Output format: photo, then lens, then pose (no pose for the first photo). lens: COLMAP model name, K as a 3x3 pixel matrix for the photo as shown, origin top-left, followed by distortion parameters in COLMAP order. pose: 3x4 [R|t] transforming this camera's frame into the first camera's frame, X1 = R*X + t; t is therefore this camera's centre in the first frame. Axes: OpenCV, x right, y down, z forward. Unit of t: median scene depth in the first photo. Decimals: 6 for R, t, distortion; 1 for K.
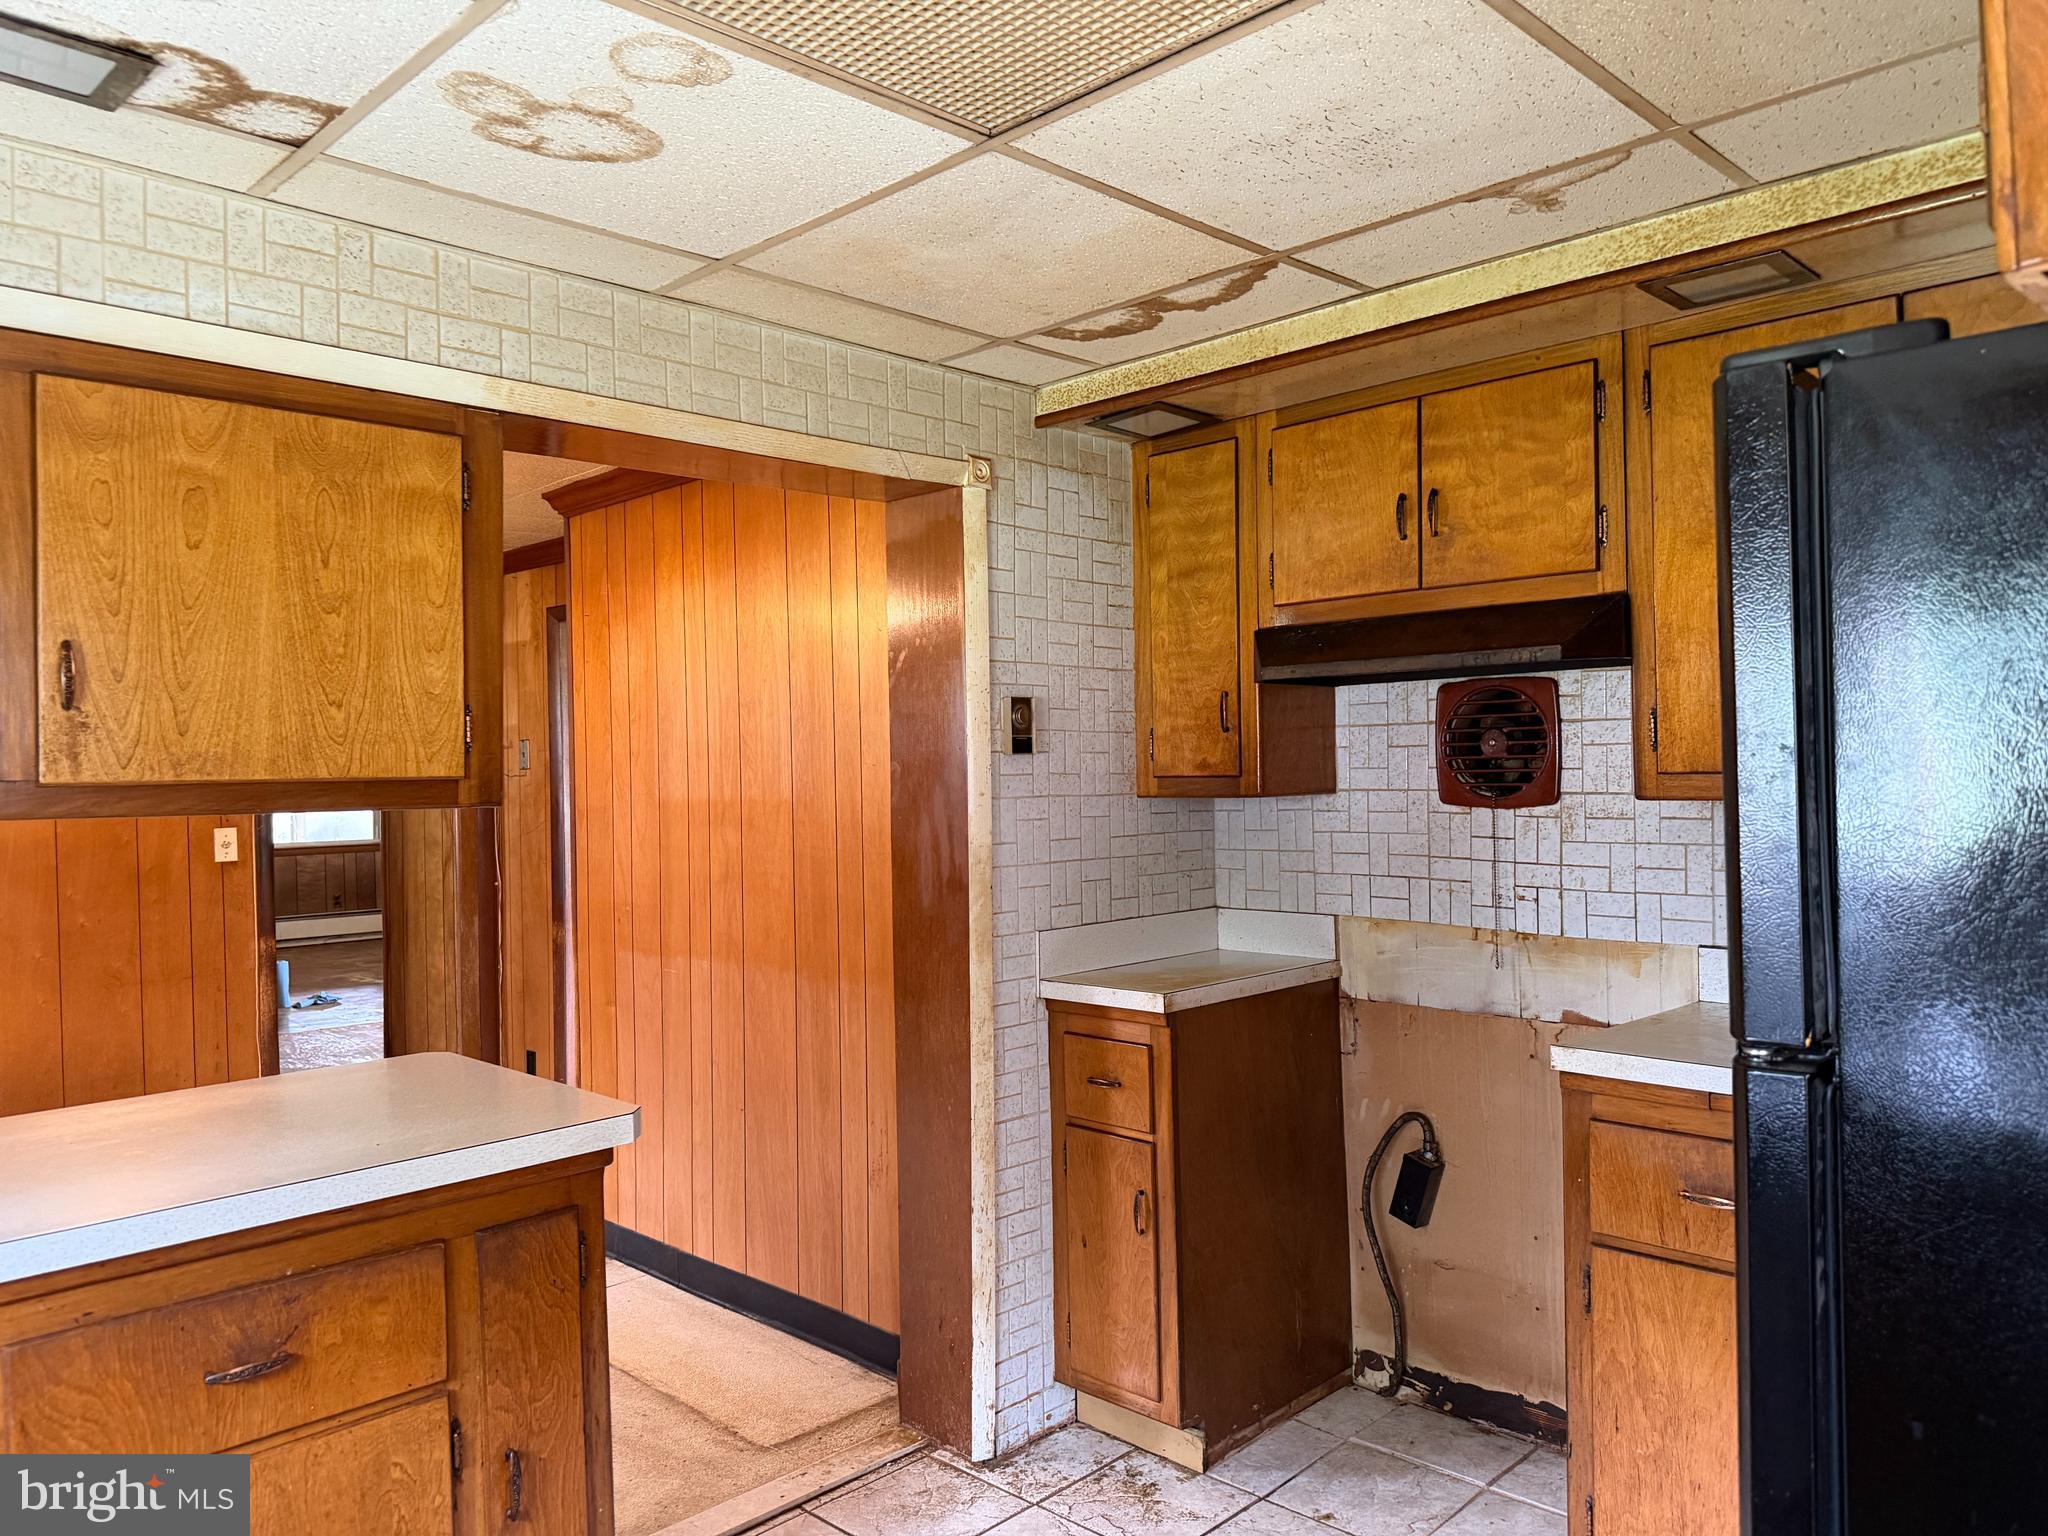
lens RADIAL K [[1431.5, 0, 1026.5], [0, 1431.5, 781.4], [0, 0, 1]] dist [0.129008, -0.169911]
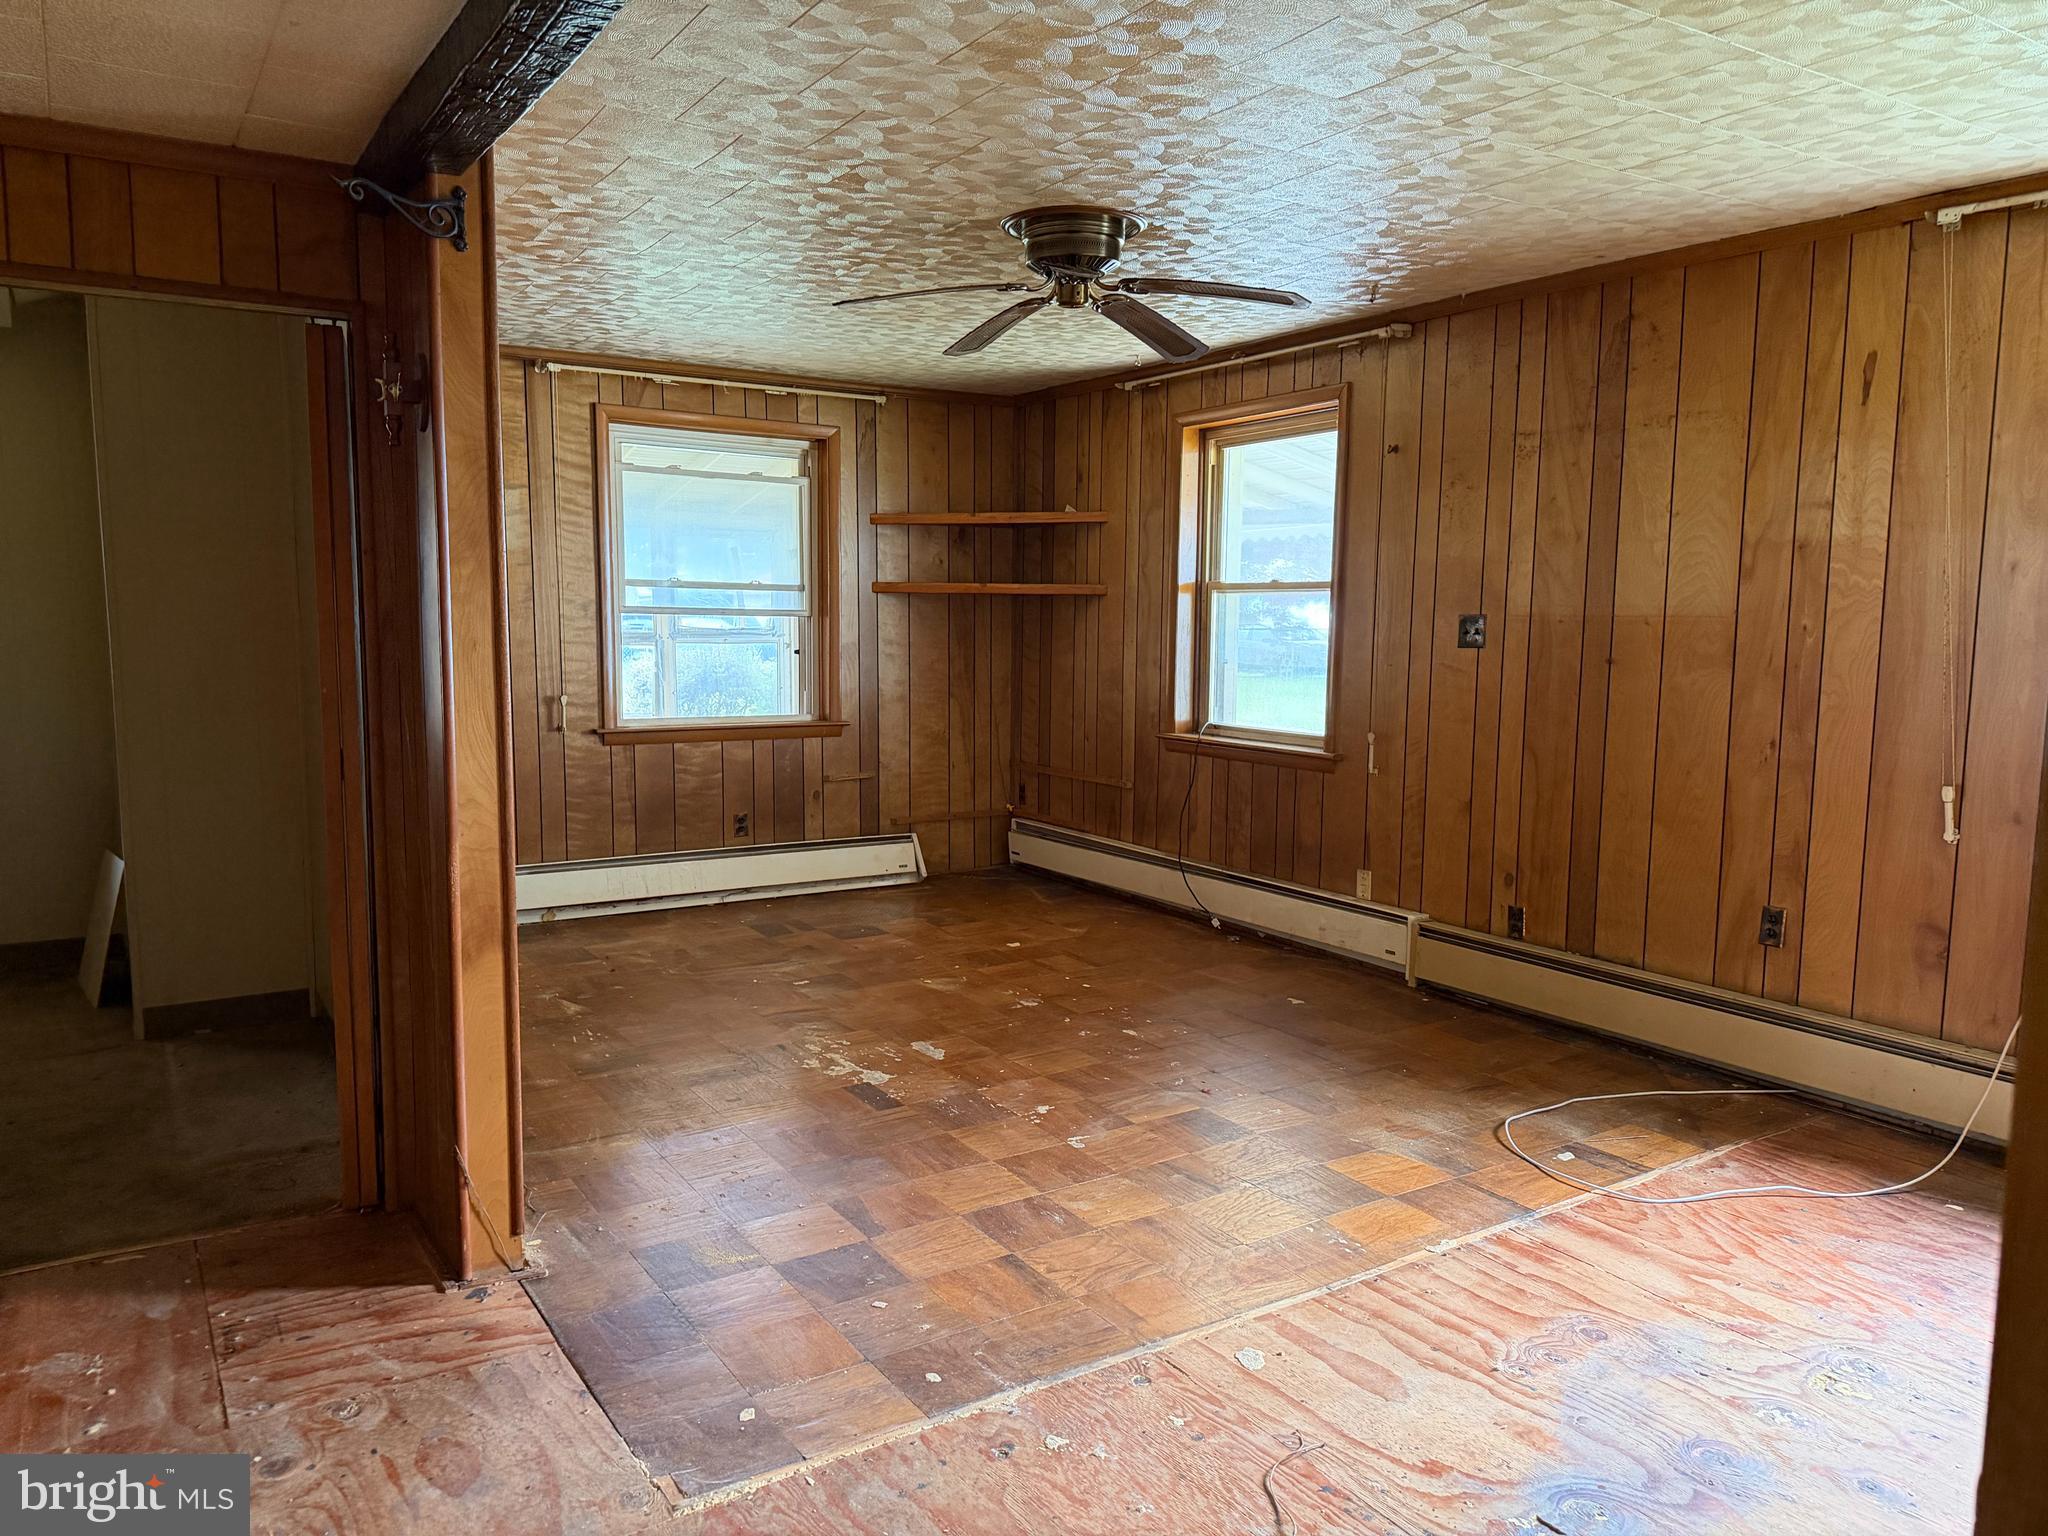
lens RADIAL K [[1431.5, 0, 1026.5], [0, 1431.5, 781.4], [0, 0, 1]] dist [0.129008, -0.169911]
pose [[0.977123, 0.052470, -0.206102, -1.018877], [-0.030977, 0.993866, 0.106162, 0.015553], [0.210408, -0.097348, 0.972755, 1.976234]]
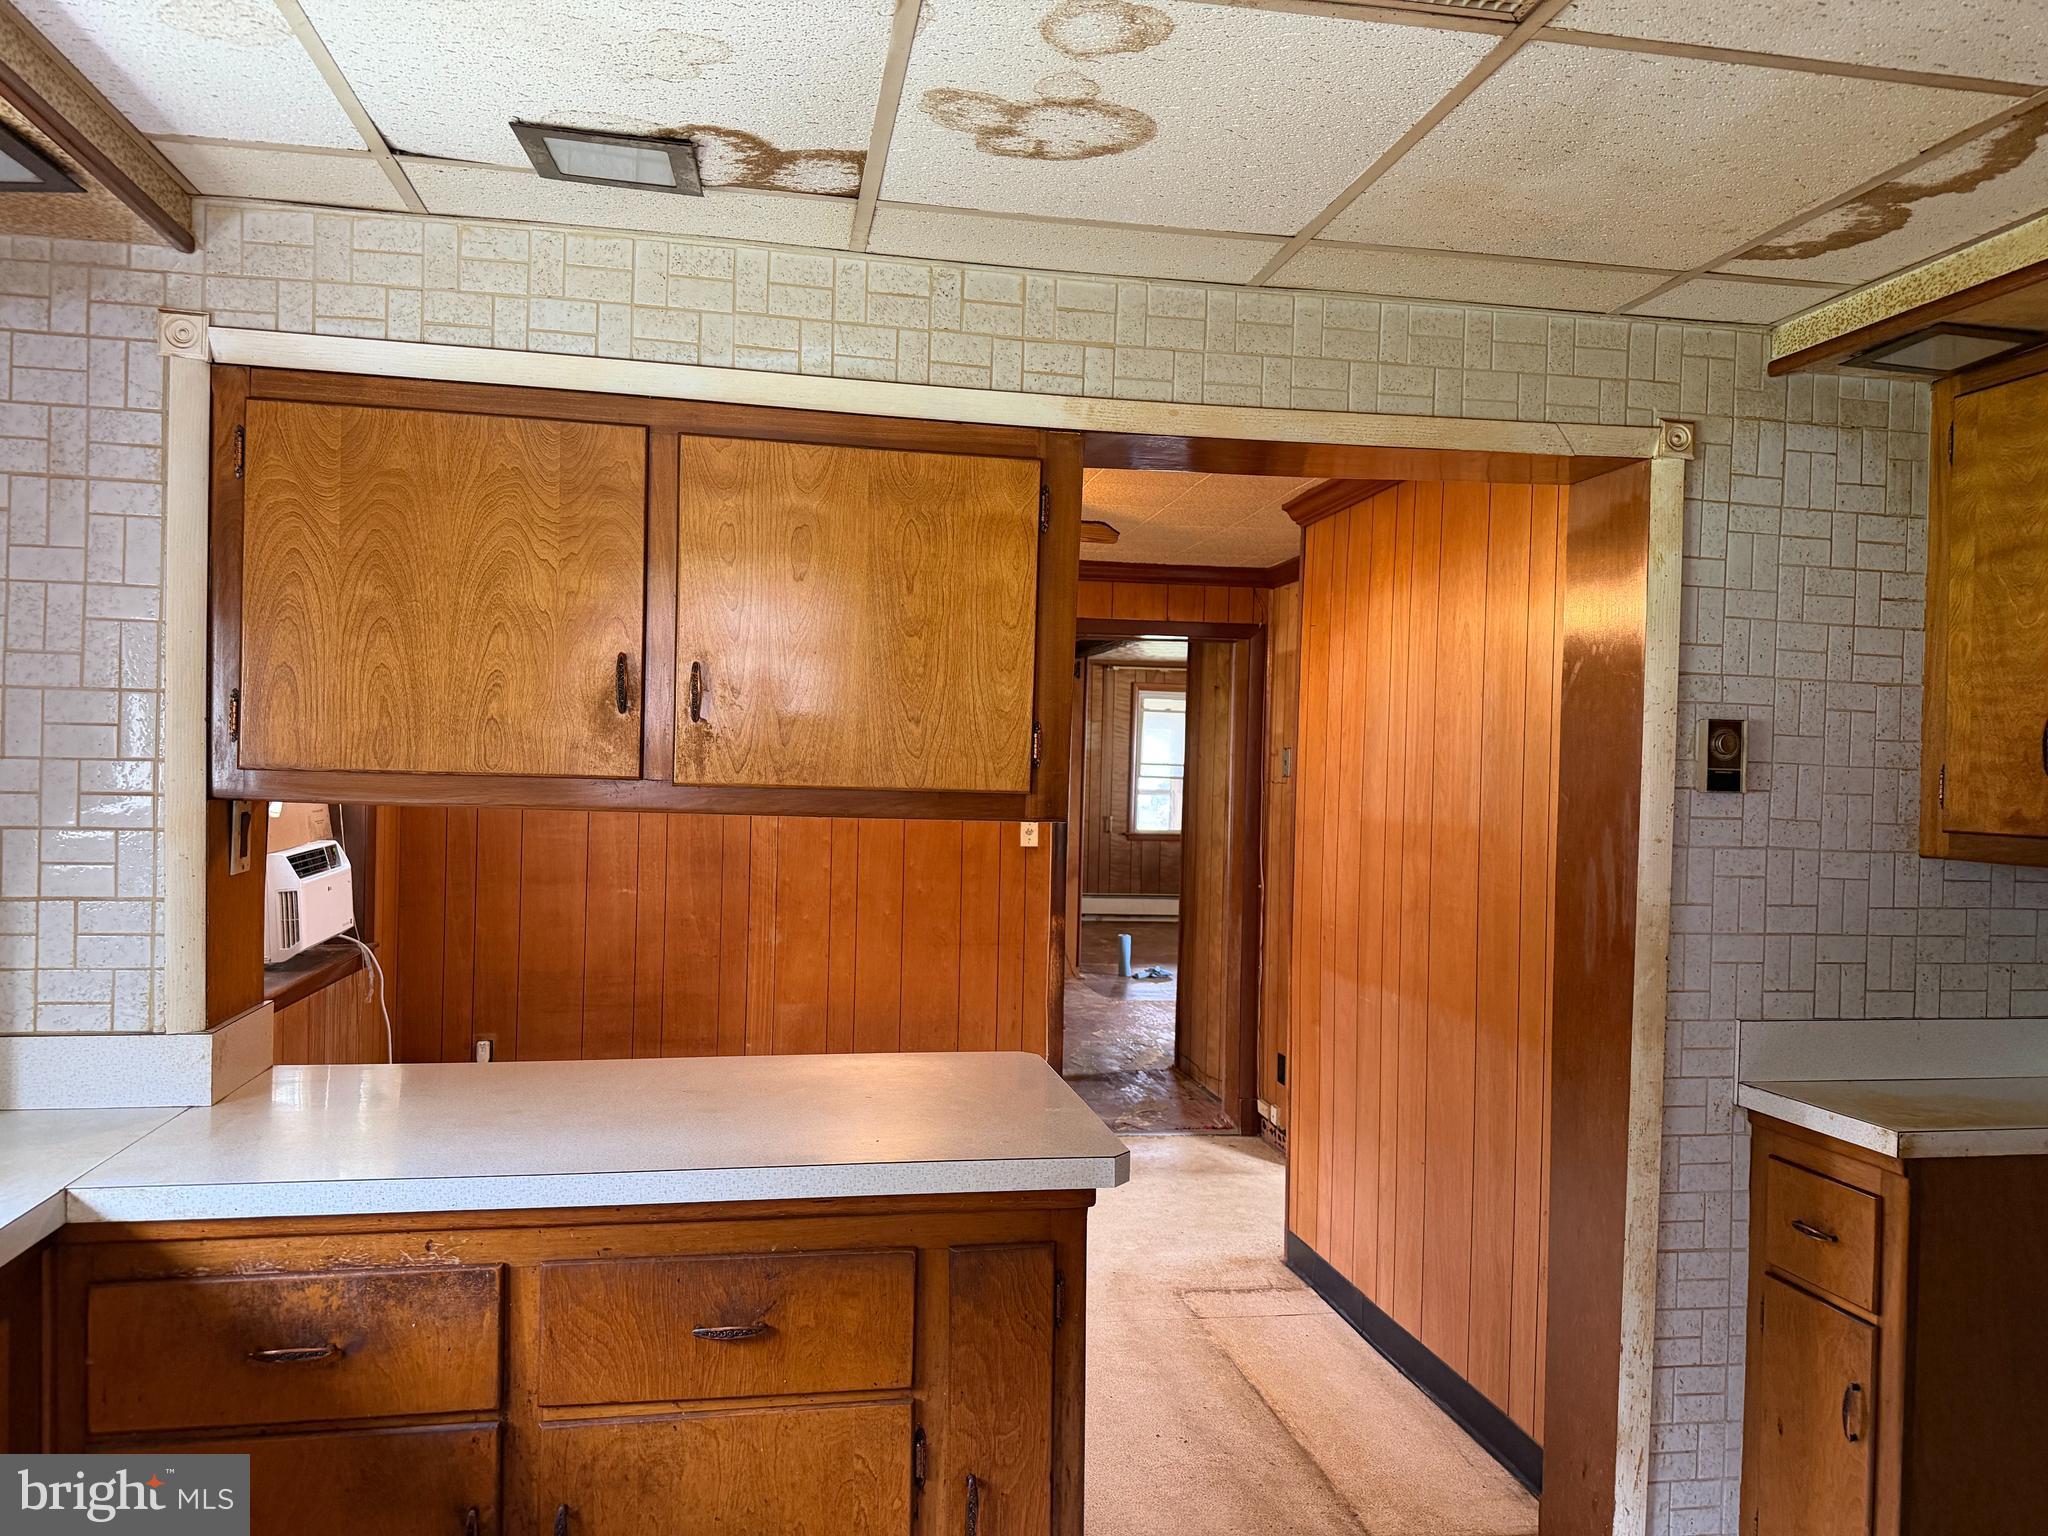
lens RADIAL K [[1431.5, 0, 1026.5], [0, 1431.5, 781.4], [0, 0, 1]] dist [0.129008, -0.169911]
pose [[0.823964, 0.046184, -0.564757, 0.139244], [-0.046919, 0.998811, 0.013226, -0.018438], [0.564697, 0.015600, 0.825151, 0.127794]]
